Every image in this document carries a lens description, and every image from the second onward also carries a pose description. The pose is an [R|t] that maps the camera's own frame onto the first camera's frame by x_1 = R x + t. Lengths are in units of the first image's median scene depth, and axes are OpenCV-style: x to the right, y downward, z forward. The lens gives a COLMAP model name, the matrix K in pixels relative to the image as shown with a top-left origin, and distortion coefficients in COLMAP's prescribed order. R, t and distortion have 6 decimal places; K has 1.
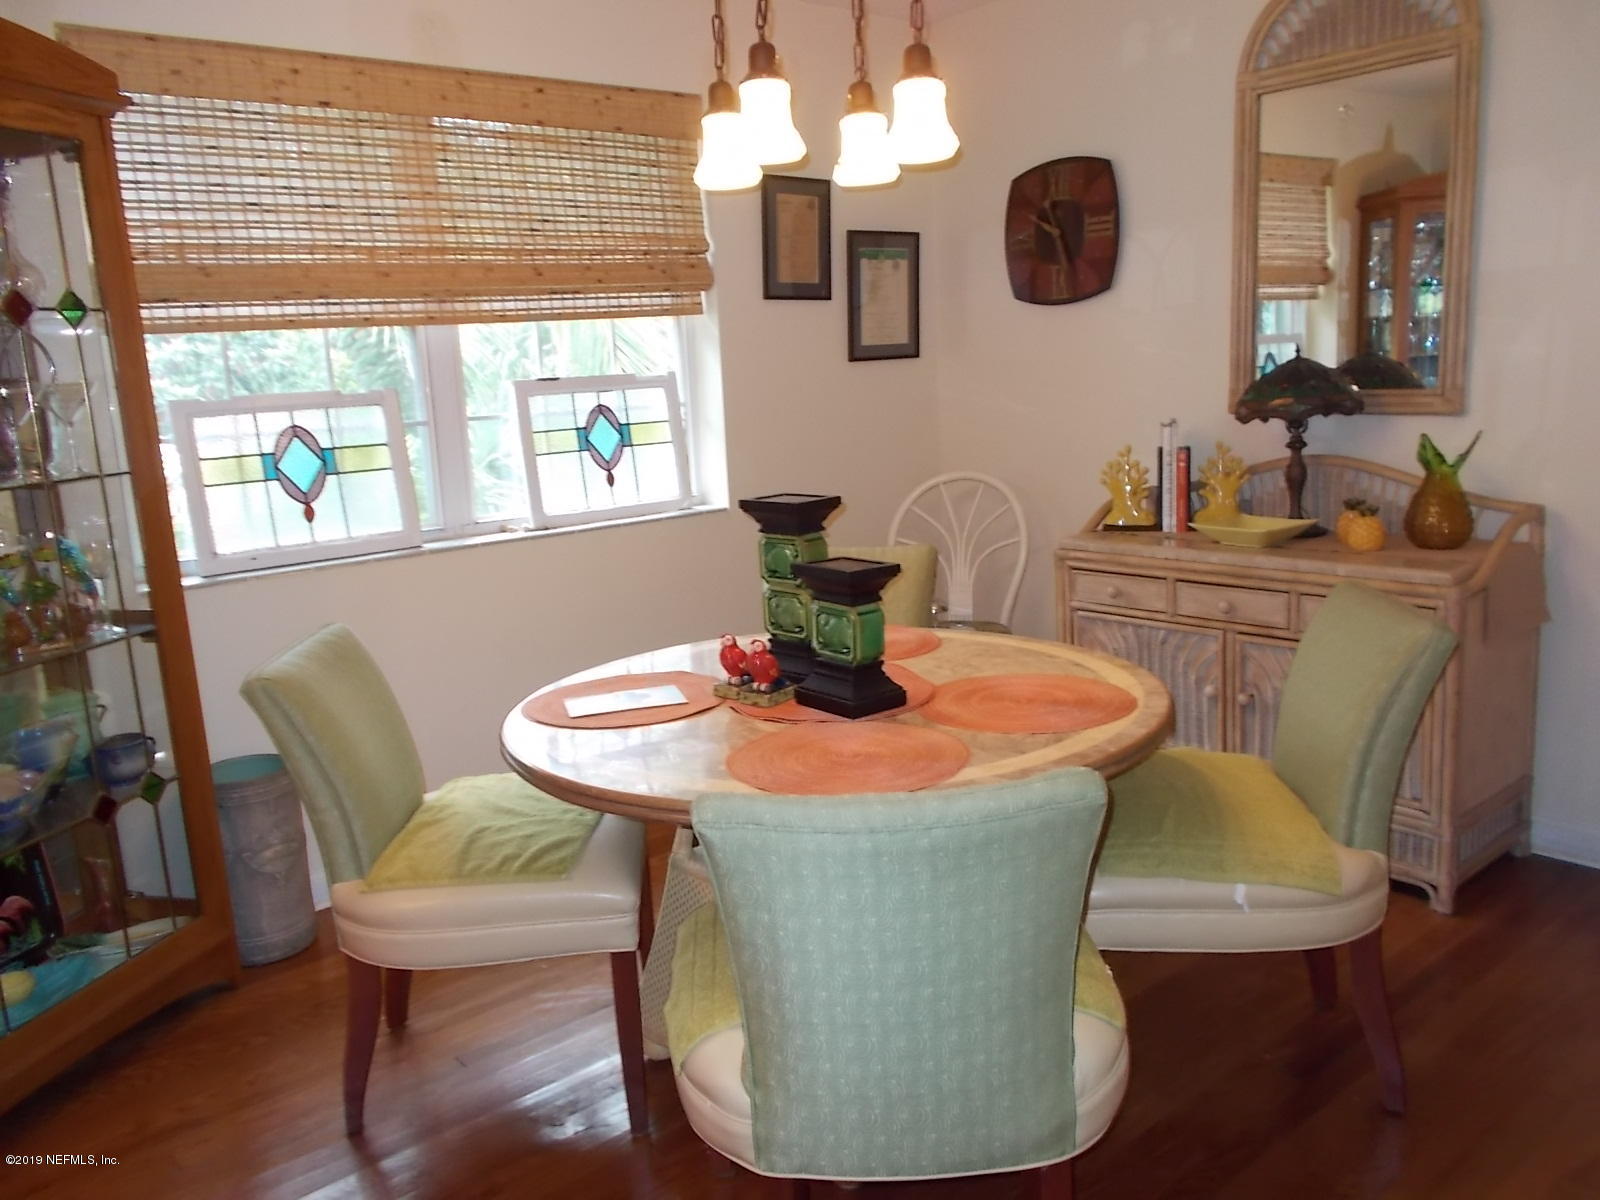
lens RADIAL K [[1222.4, 0, 795.5], [0, 1222.4, 591.6], [0, 0, 1]] dist [0.000073, -0.017077]
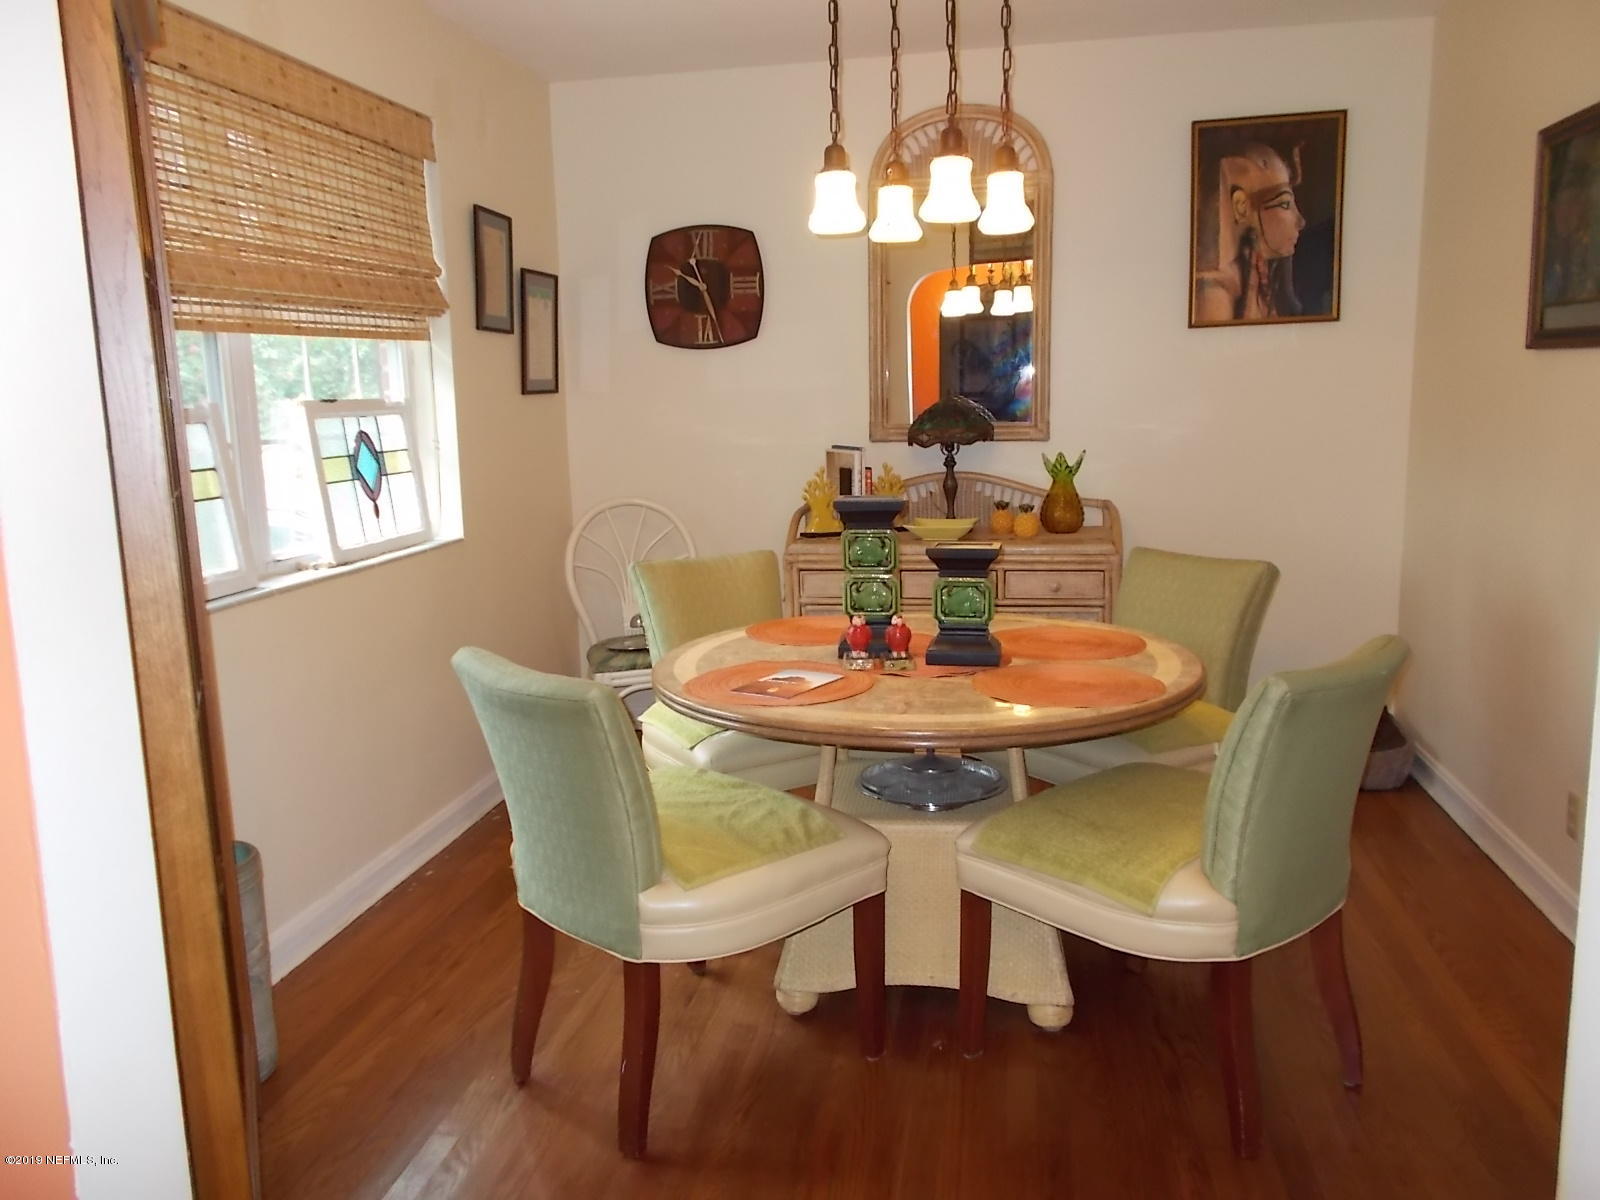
lens RADIAL K [[1262.7, 0, 802.8], [0, 1262.7, 563.1], [0, 0, 1]] dist [0.001854, -0.008479]
pose [[0.756286, -0.057728, 0.651690, -0.551525], [0.106378, 0.993694, -0.035428, 0.015821], [-0.645535, 0.096119, 0.757658, 0.078608]]
